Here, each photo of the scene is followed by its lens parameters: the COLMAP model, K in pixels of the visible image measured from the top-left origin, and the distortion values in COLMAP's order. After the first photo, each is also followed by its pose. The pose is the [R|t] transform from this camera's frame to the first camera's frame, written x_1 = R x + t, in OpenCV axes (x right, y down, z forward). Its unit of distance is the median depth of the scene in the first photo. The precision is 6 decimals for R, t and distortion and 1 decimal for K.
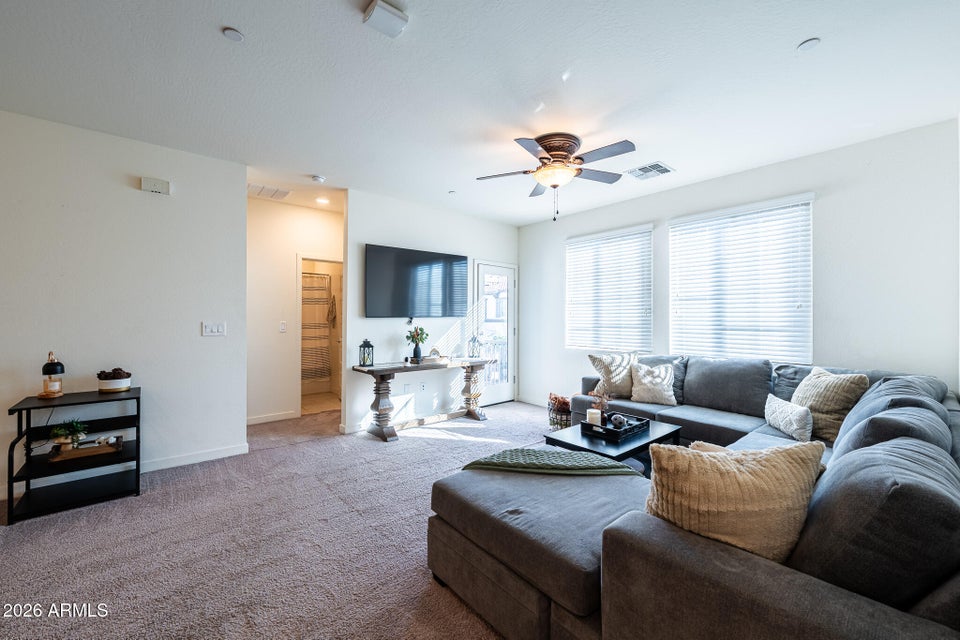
lens RADIAL K [[380.5, 0, 475.1], [0, 380.5, 318.4], [0, 0, 1]] dist [-0.000910, 0.000087]
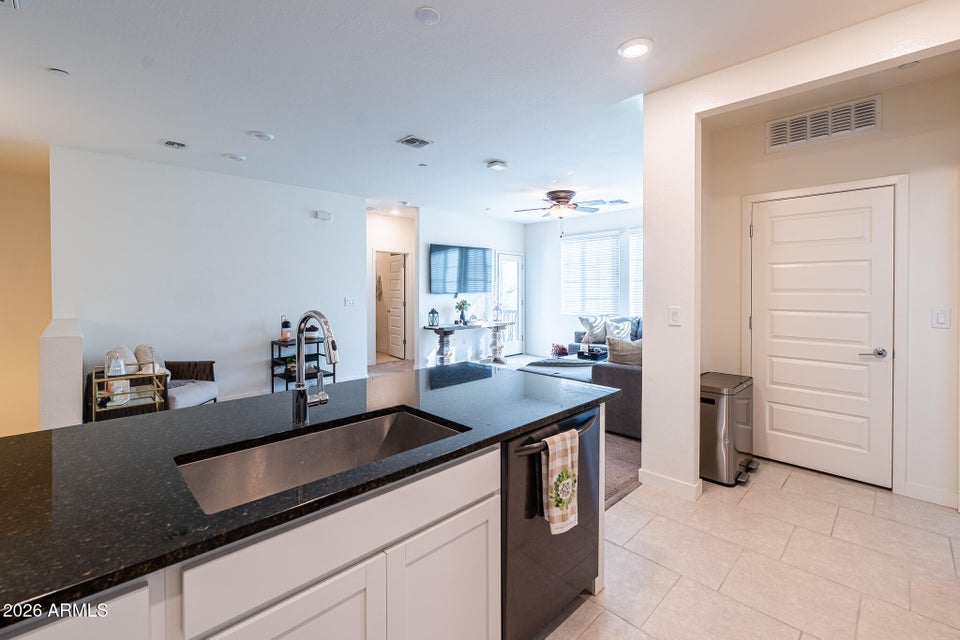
lens RADIAL K [[416.5, 0, 473.1], [0, 416.5, 291.9], [0, 0, 1]] dist [-0.000251, 0.000076]
pose [[0.997754, -0.005629, 0.066754, -0.260257], [0.005279, 0.999971, 0.005424, -0.018663], [-0.066783, -0.005060, 0.997755, -0.706320]]
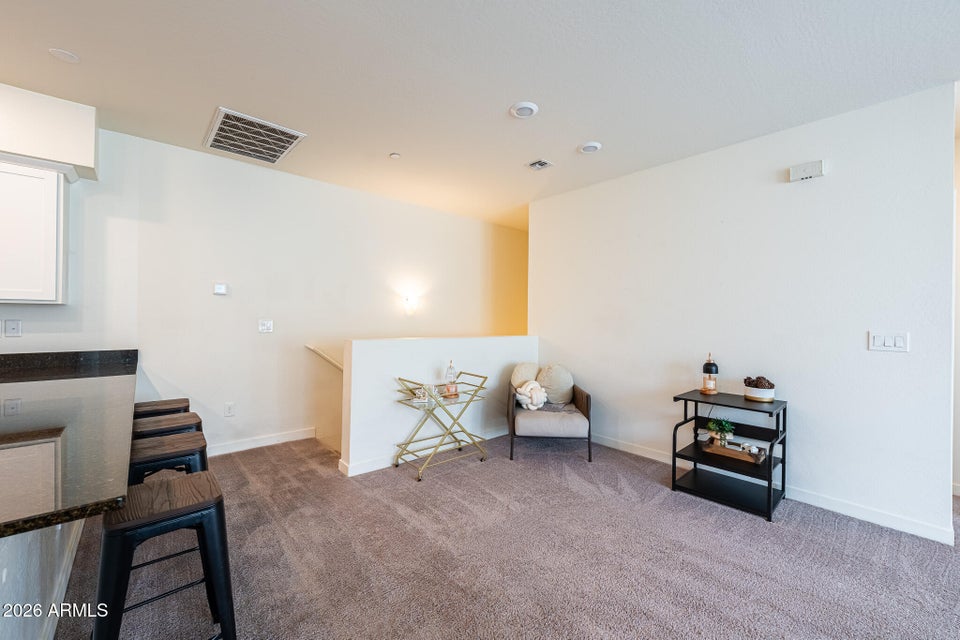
lens RADIAL K [[380.5, 0, 475.1], [0, 380.5, 318.4], [0, 0, 1]] dist [-0.000910, 0.000087]
pose [[0.024690, -0.003113, -0.999690, 0.000174], [-0.014771, 0.999885, -0.003479, -0.001413], [0.999586, 0.014853, 0.024641, 0.194987]]
